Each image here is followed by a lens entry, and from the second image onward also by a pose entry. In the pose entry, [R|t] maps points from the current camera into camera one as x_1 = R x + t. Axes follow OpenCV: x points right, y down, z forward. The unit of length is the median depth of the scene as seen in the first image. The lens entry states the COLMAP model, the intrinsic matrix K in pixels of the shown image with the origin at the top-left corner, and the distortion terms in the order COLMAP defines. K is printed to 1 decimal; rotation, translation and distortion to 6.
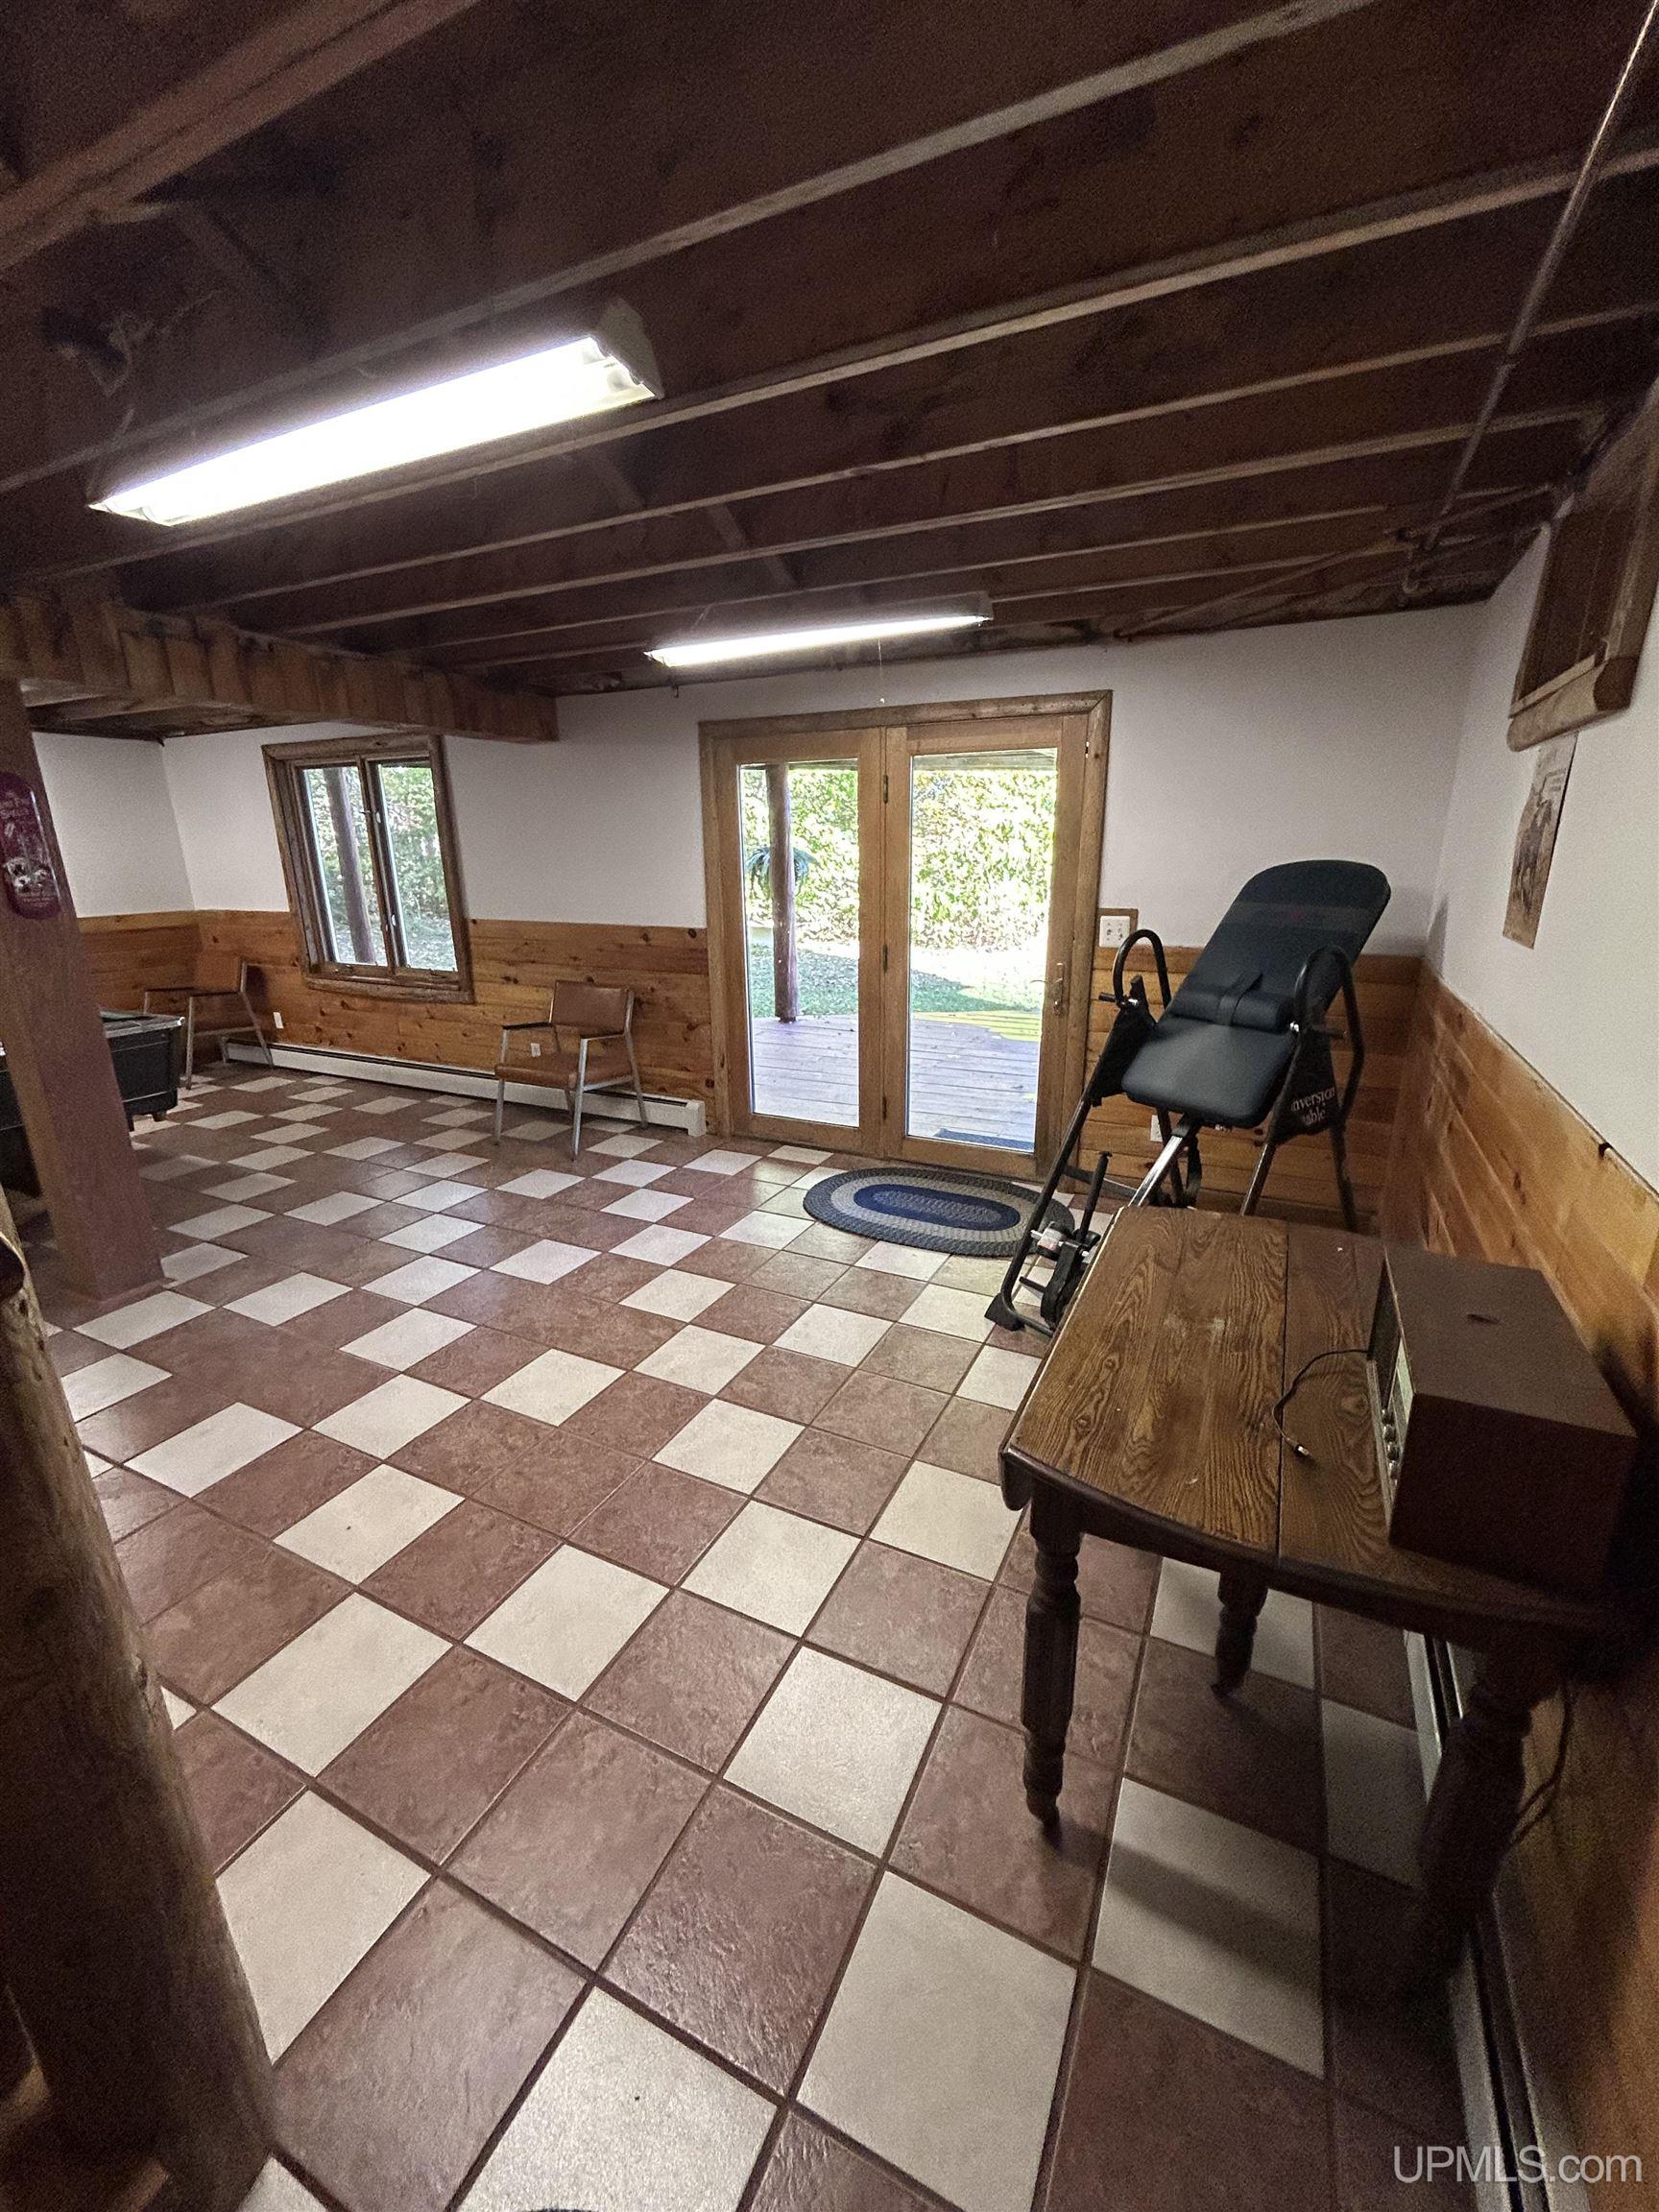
lens RADIAL K [[896.8, 0, 829.9], [0, 896.8, 1095.0], [0, 0, 1]] dist [-0.000271, -0.000087]
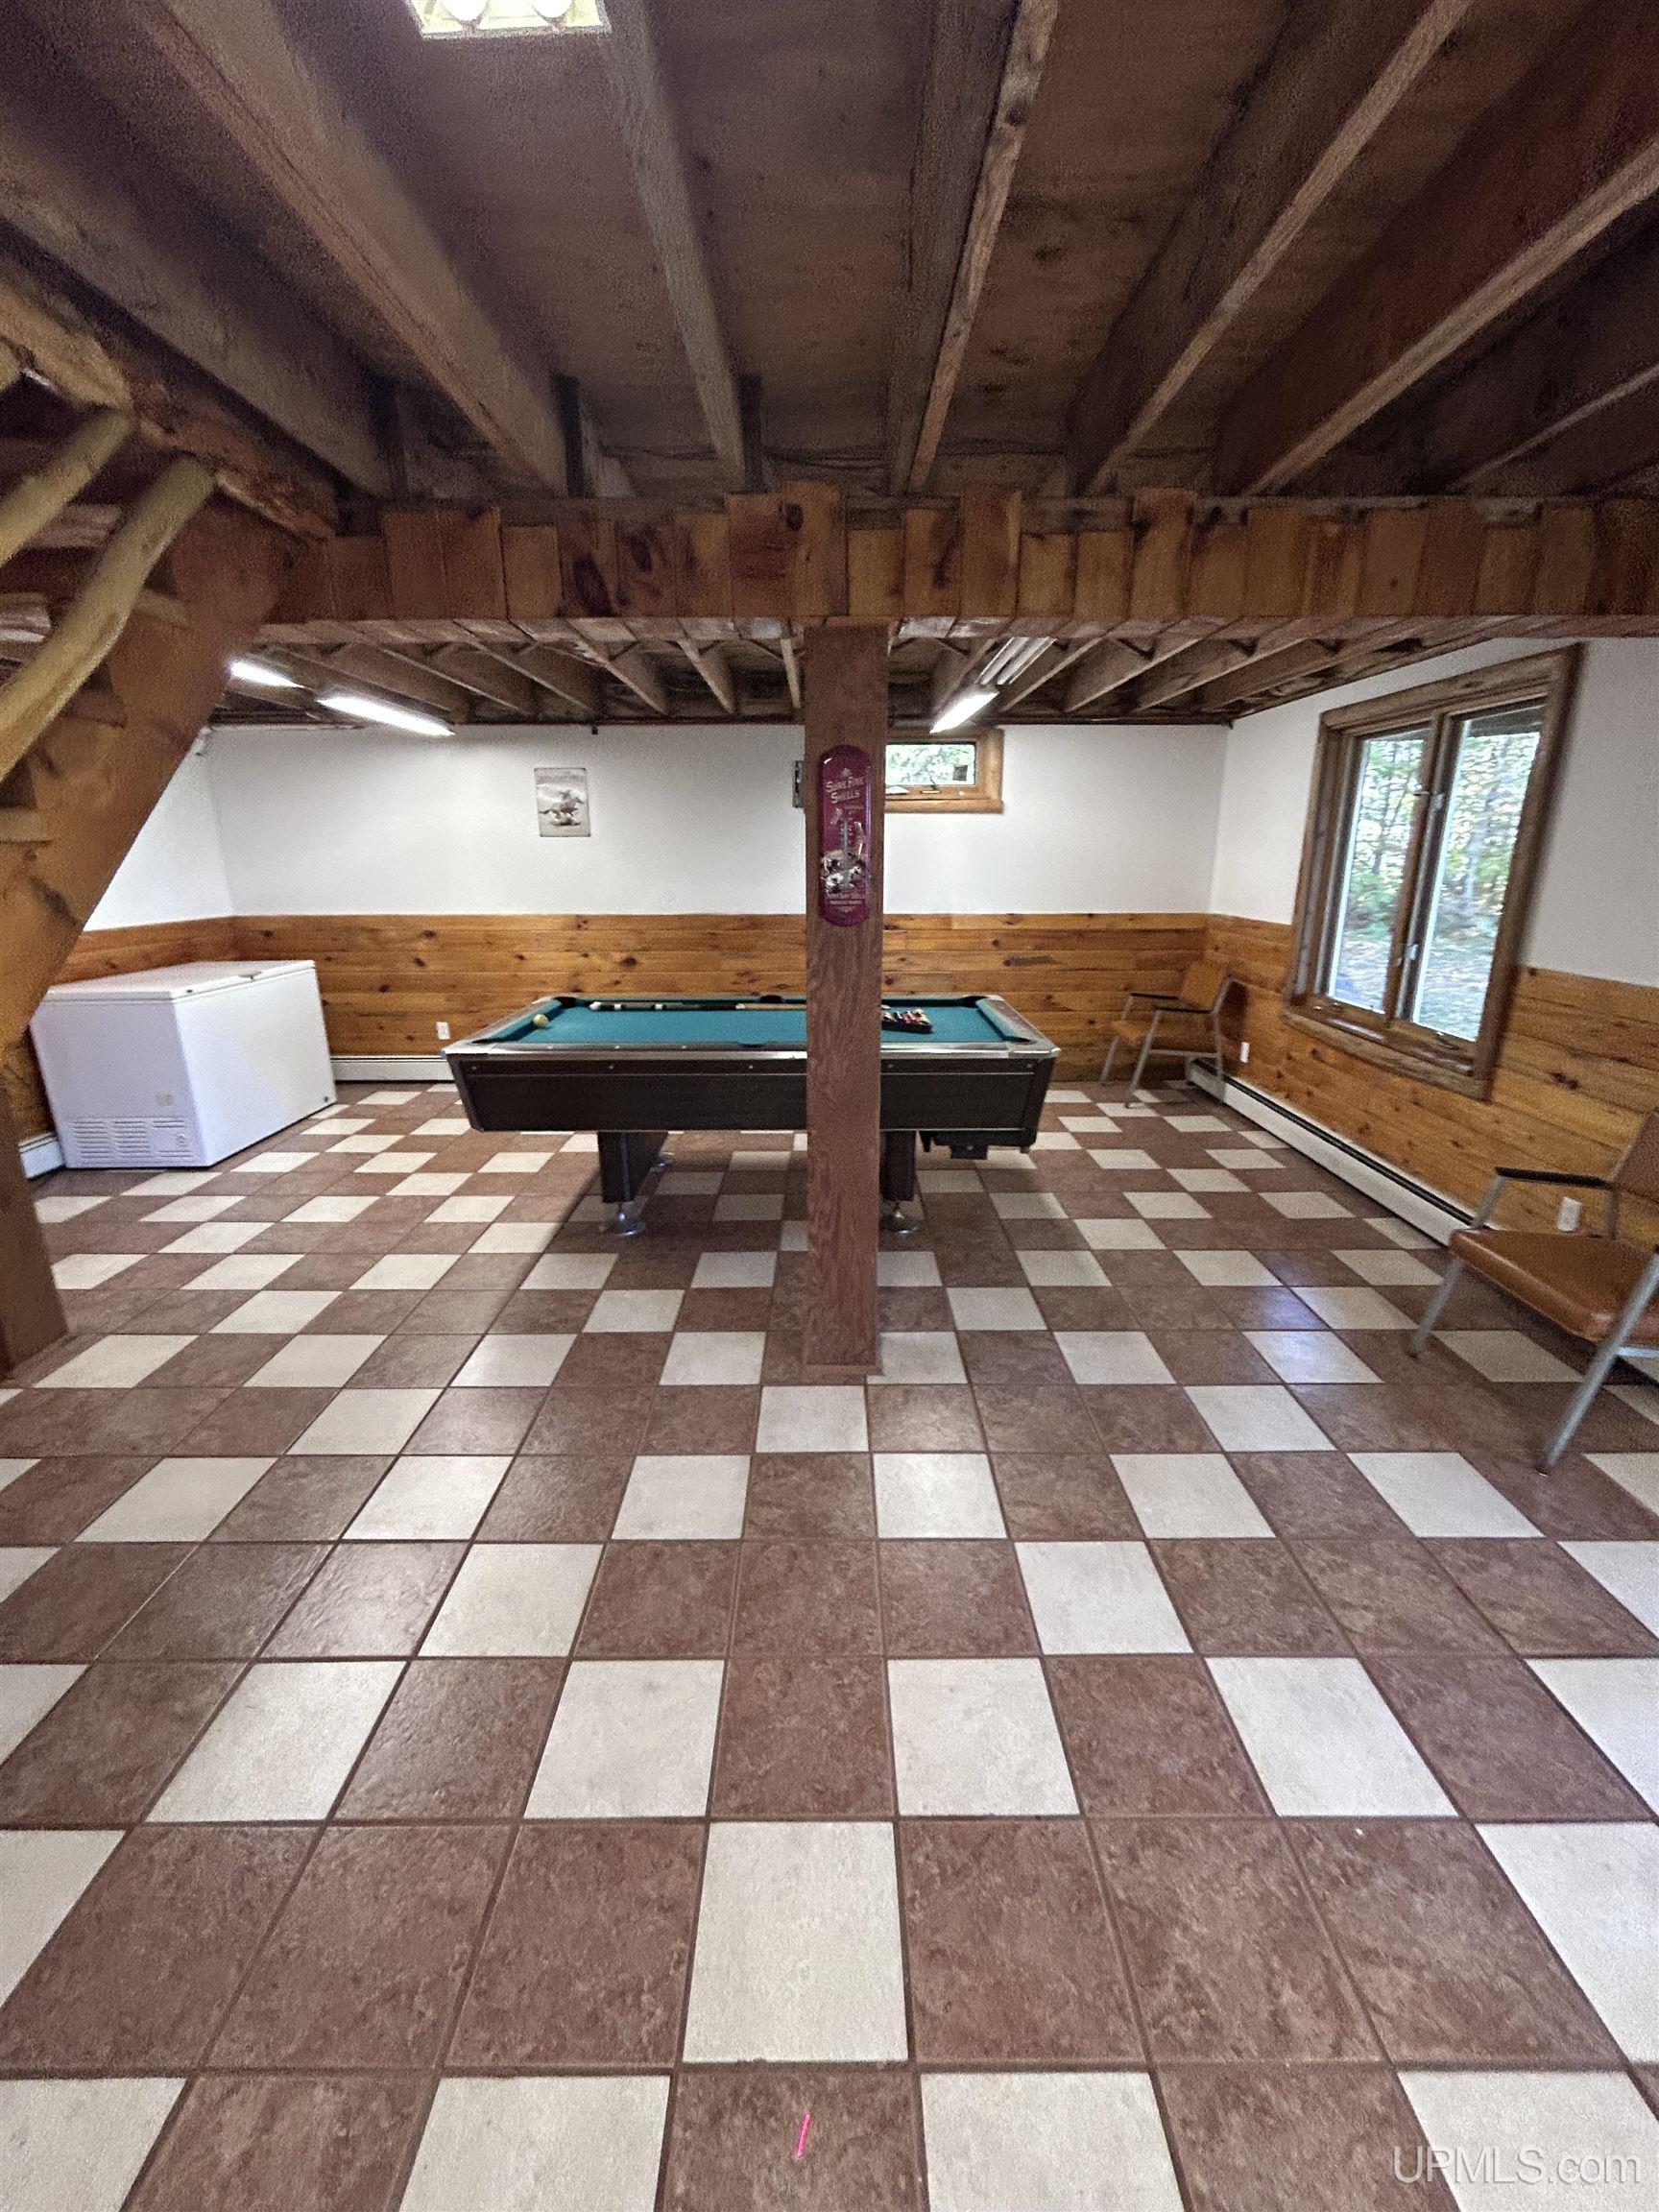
lens RADIAL K [[896.8, 0, 832.3], [0, 896.8, 1109.6], [0, 0, 1]] dist [-0.000271, -0.000087]
pose [[0.448566, 0.262134, -0.854444, -0.071147], [-0.247821, 0.955015, 0.162887, -0.085594], [0.858704, 0.138683, 0.493349, 0.312171]]
